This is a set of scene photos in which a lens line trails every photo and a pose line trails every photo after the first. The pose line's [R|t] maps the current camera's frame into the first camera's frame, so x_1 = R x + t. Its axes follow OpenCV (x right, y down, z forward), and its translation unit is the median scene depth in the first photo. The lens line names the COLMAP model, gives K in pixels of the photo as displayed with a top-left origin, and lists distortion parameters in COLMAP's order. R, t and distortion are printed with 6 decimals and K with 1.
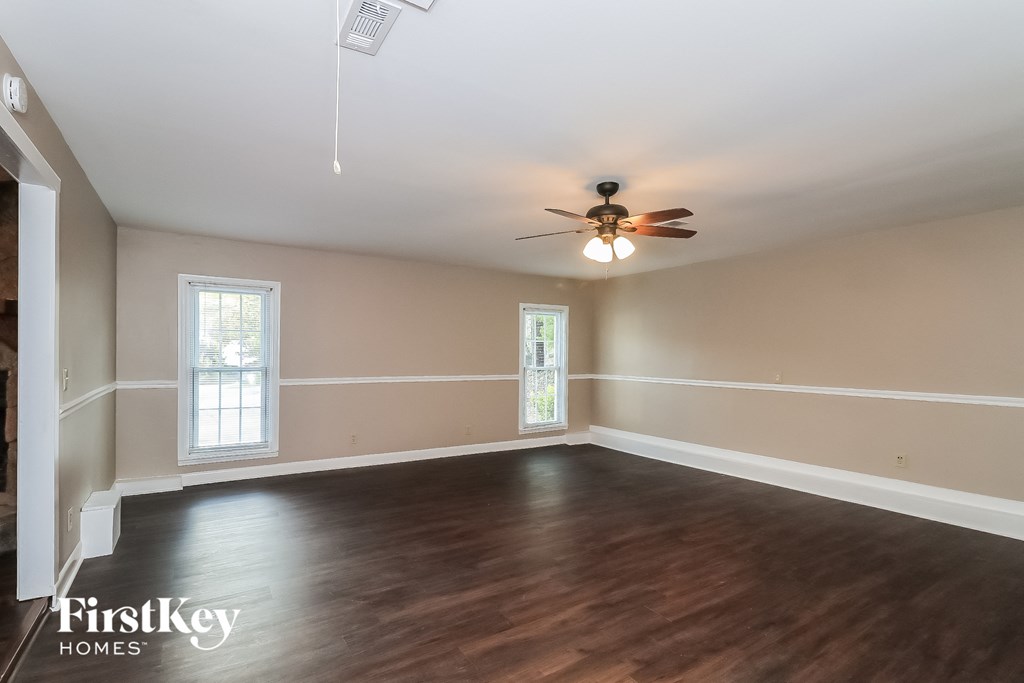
lens RADIAL K [[487.5, 0, 511.3], [0, 487.5, 356.7], [0, 0, 1]] dist [0.003863, 0.000306]
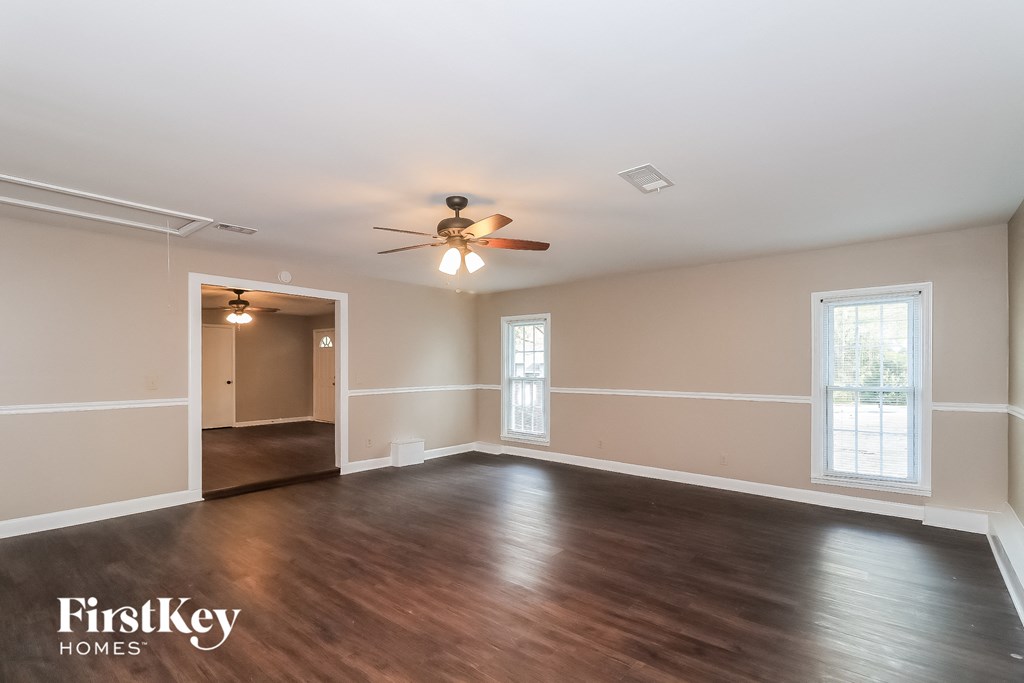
lens RADIAL K [[496.2, 0, 492.5], [0, 496.2, 361.0], [0, 0, 1]] dist [-0.005028, -0.000587]
pose [[0.274428, -0.021612, -0.961365, 0.793820], [-0.005896, 0.999691, -0.024156, 0.009658], [0.961590, 0.012297, 0.274216, 0.514948]]
